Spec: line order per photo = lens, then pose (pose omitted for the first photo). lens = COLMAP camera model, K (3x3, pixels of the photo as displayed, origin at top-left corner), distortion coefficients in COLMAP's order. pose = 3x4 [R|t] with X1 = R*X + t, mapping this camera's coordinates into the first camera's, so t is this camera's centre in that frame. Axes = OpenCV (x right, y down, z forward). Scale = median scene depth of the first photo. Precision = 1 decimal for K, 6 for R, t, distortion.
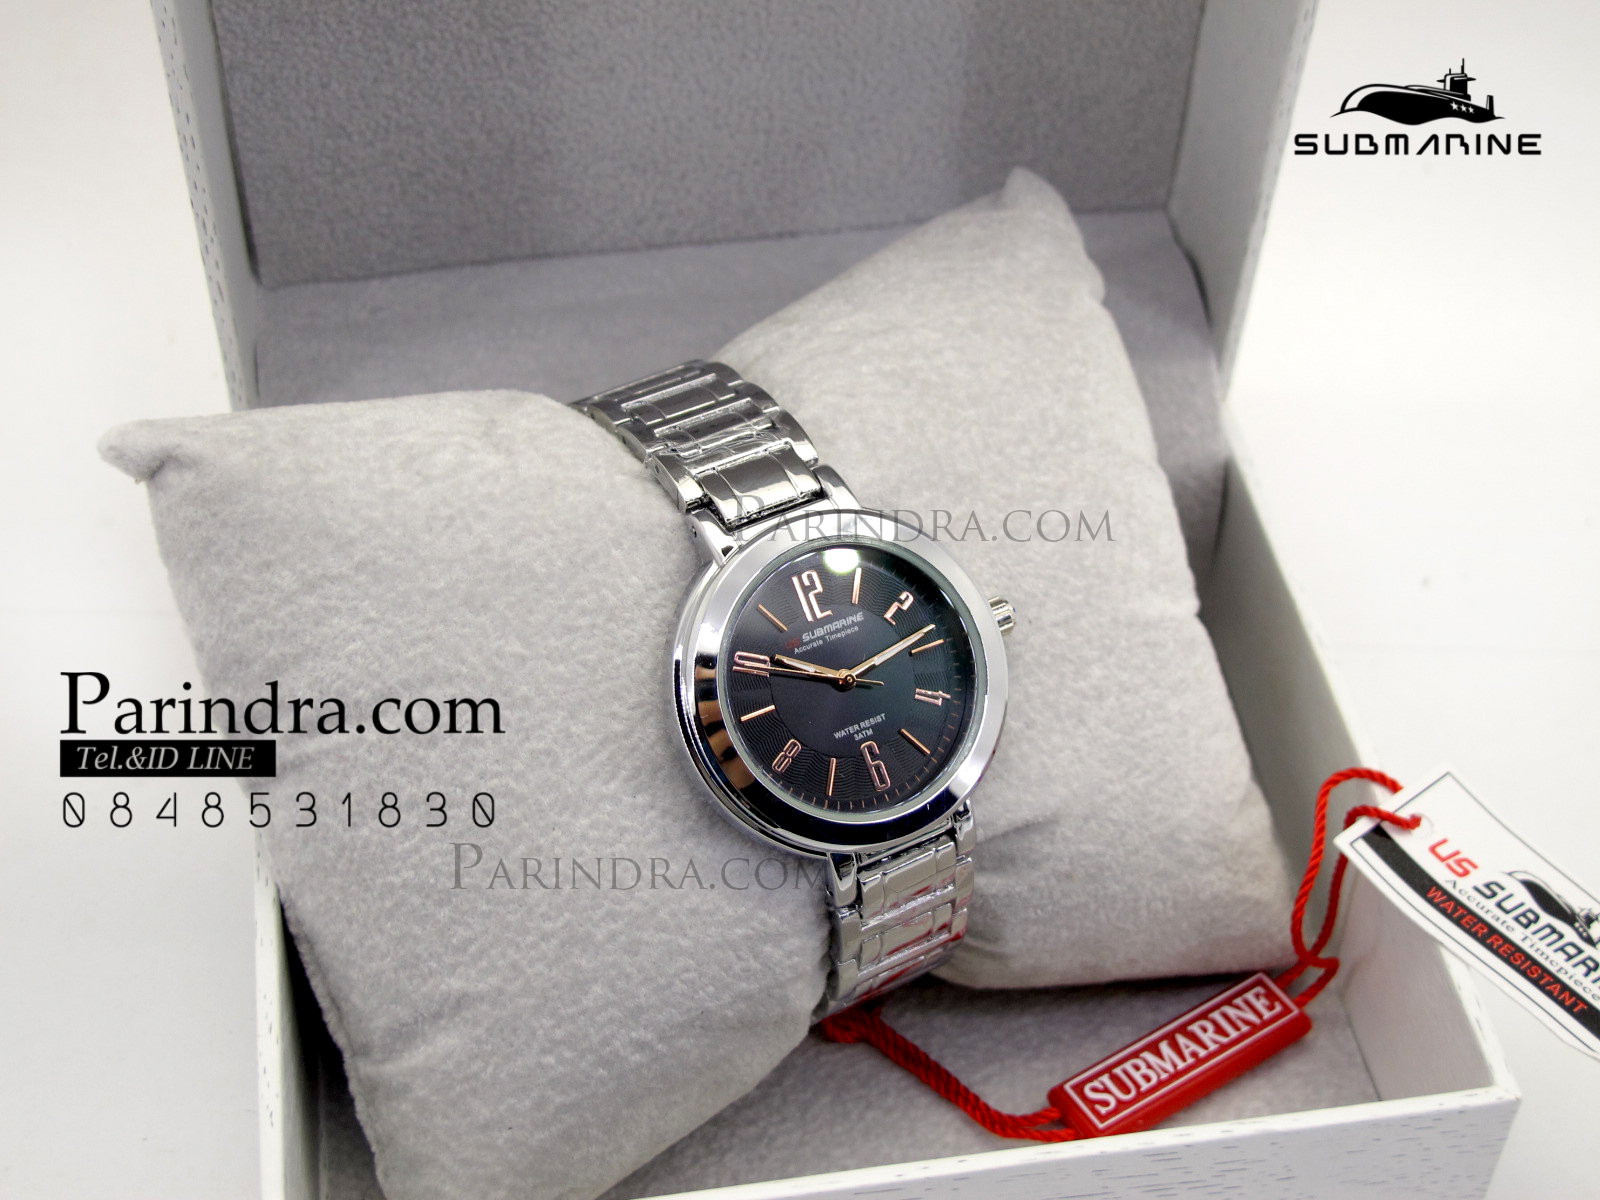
lens RADIAL K [[2579.3, 0, 837.2], [0, 2579.3, 595.8], [0, 0, 1]] dist [0.029613, -0.053888]
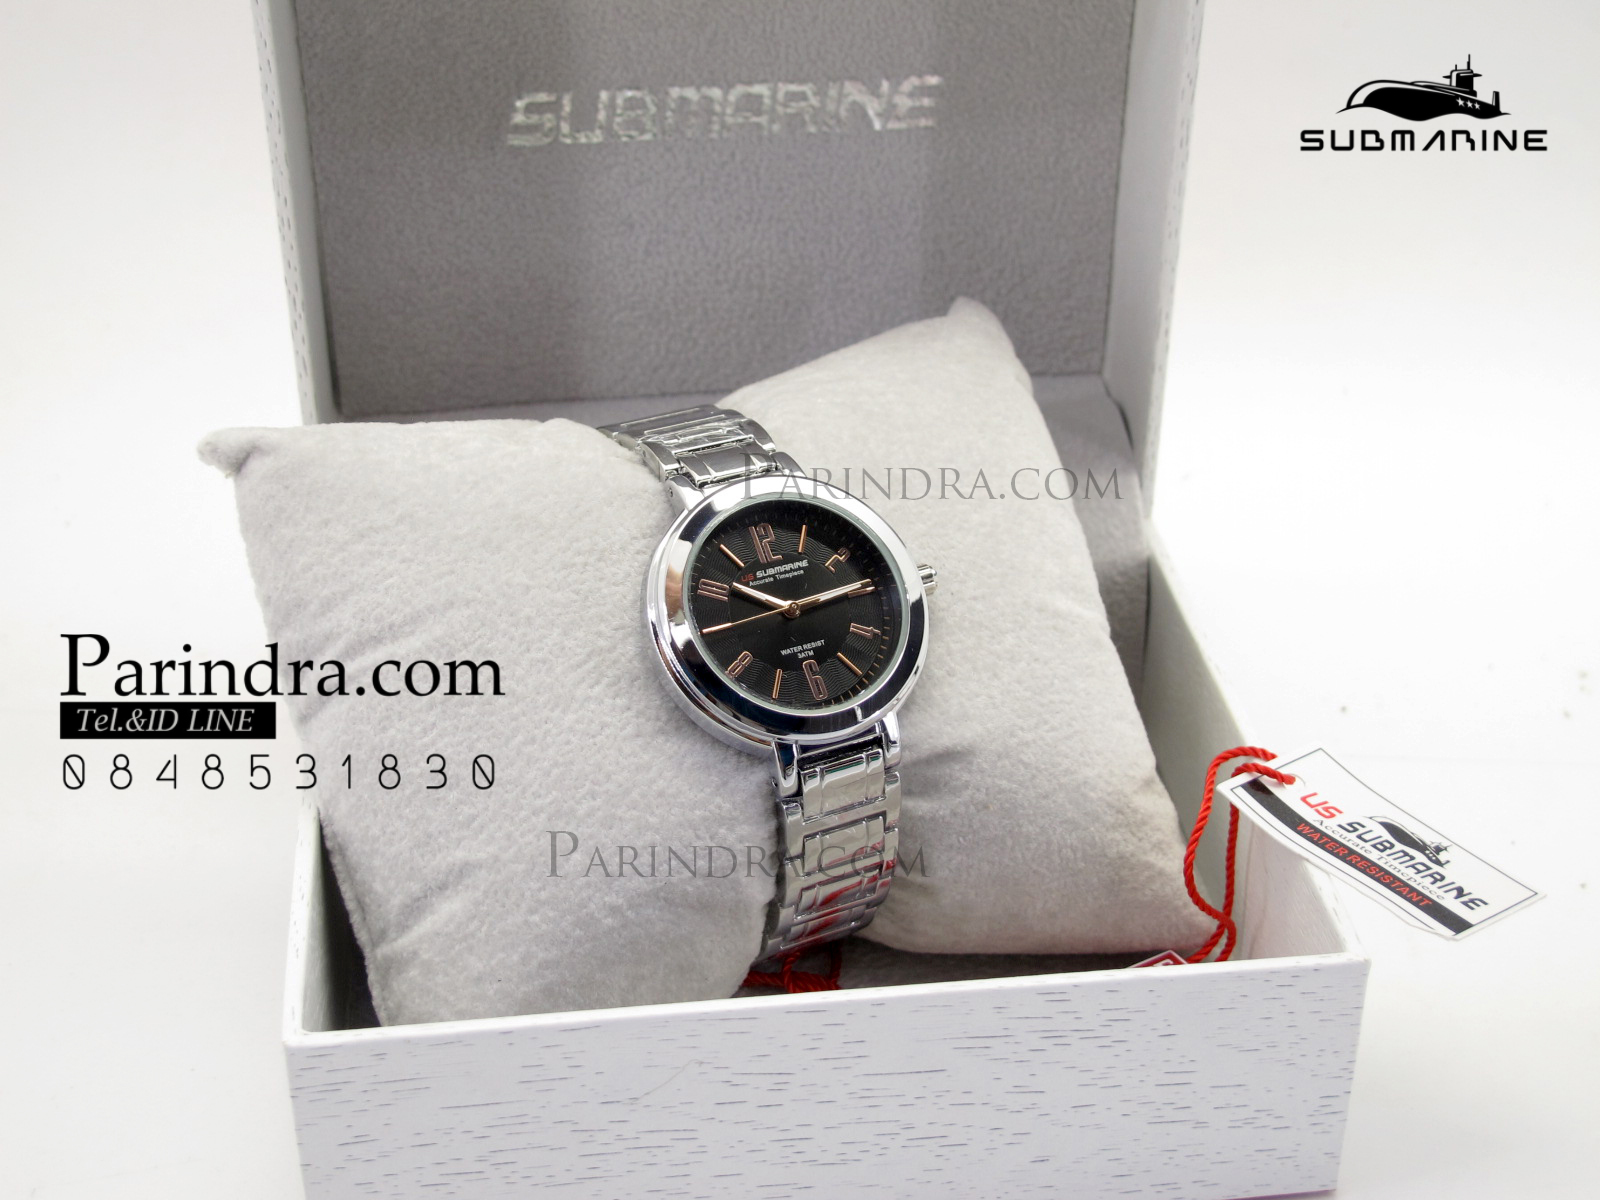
lens RADIAL K [[2639.3, 0, 799.1], [0, 2639.3, 626.4], [0, 0, 1]] dist [0.070075, -0.022679]
pose [[0.998232, 0.003263, -0.059356, 0.079026], [-0.018384, 0.966494, -0.256031, 0.351704], [0.056532, 0.256670, 0.964844, -0.190741]]
